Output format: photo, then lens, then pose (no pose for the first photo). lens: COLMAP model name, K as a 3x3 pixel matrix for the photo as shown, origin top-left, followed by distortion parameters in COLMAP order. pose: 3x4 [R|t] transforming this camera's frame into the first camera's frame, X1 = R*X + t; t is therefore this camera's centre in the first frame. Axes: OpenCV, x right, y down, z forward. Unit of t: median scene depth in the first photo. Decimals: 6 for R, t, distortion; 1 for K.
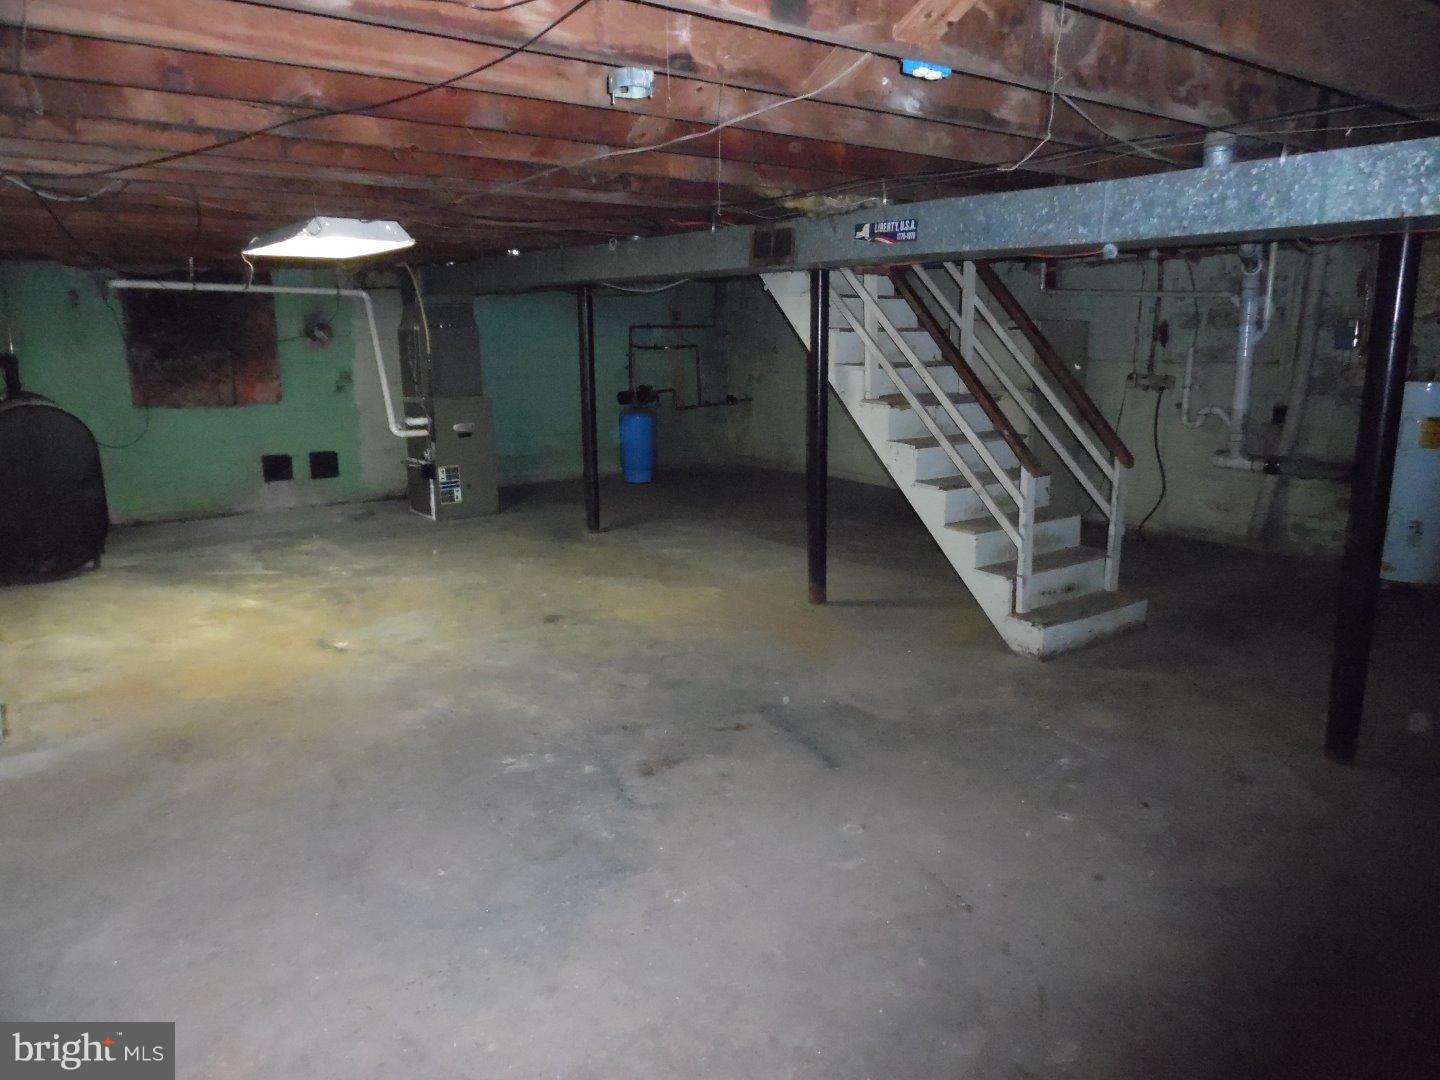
lens RADIAL K [[1027.4, 0, 733.1], [0, 1027.4, 537.5], [0, 0, 1]] dist [-0.010459, -0.002906]
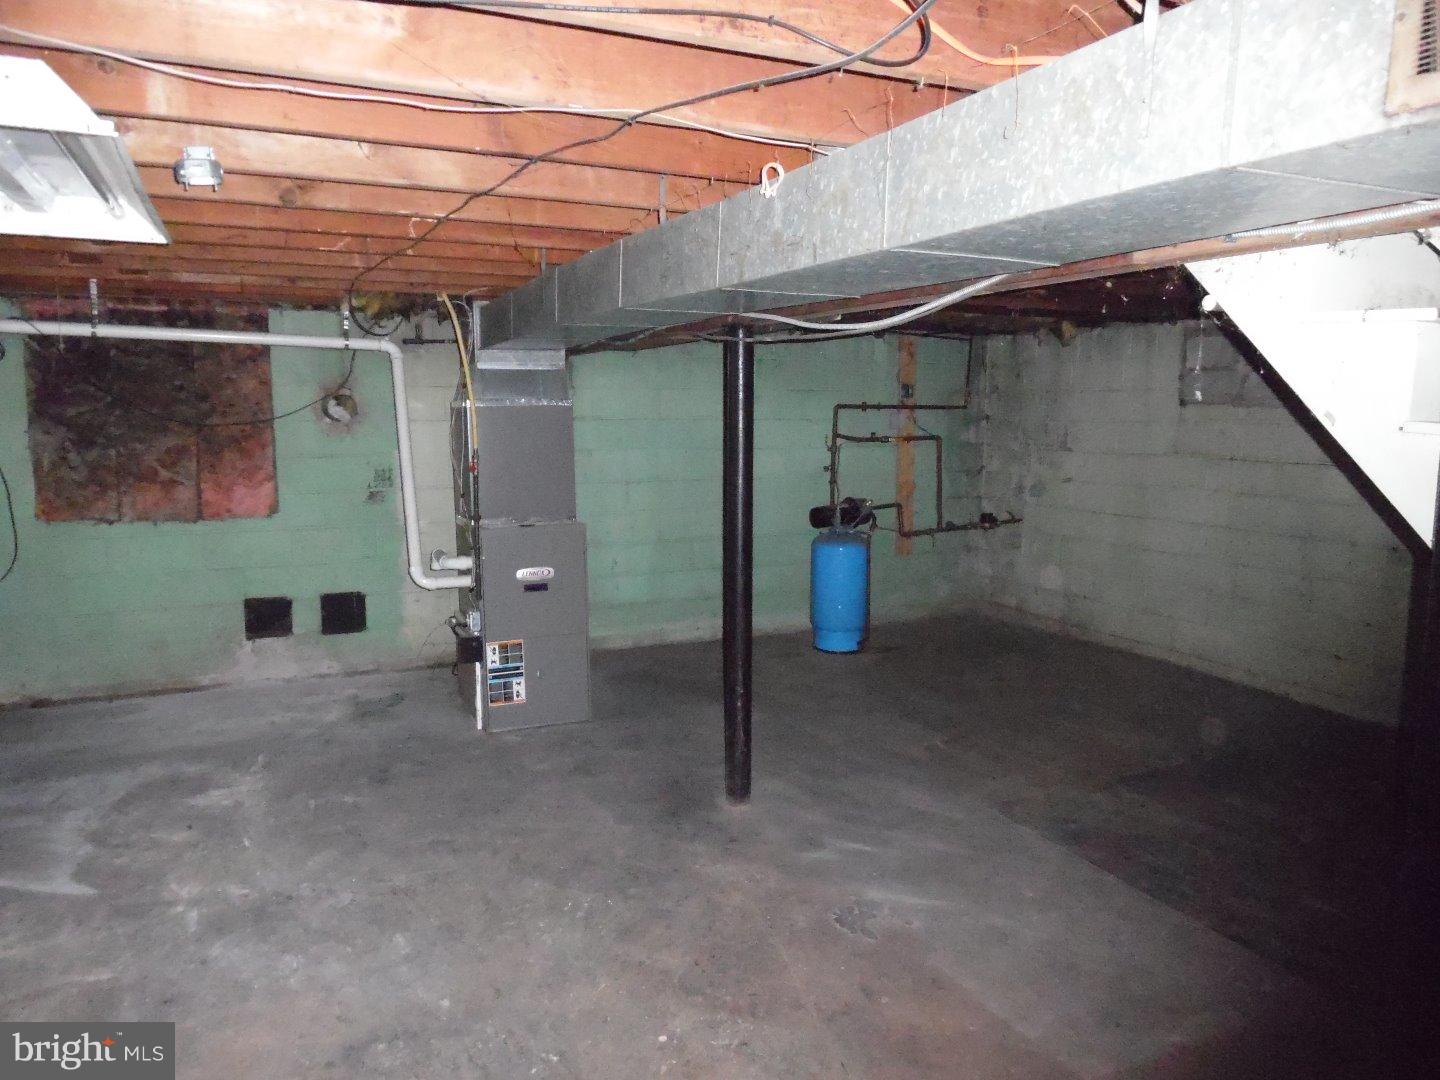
lens RADIAL K [[1027.4, 0, 733.1], [0, 1027.4, 537.5], [0, 0, 1]] dist [-0.010459, -0.002906]
pose [[0.978697, 0.039404, -0.201495, -0.036004], [-0.054148, 0.996202, -0.068190, -0.090932], [0.198043, 0.077648, 0.977113, 0.437252]]
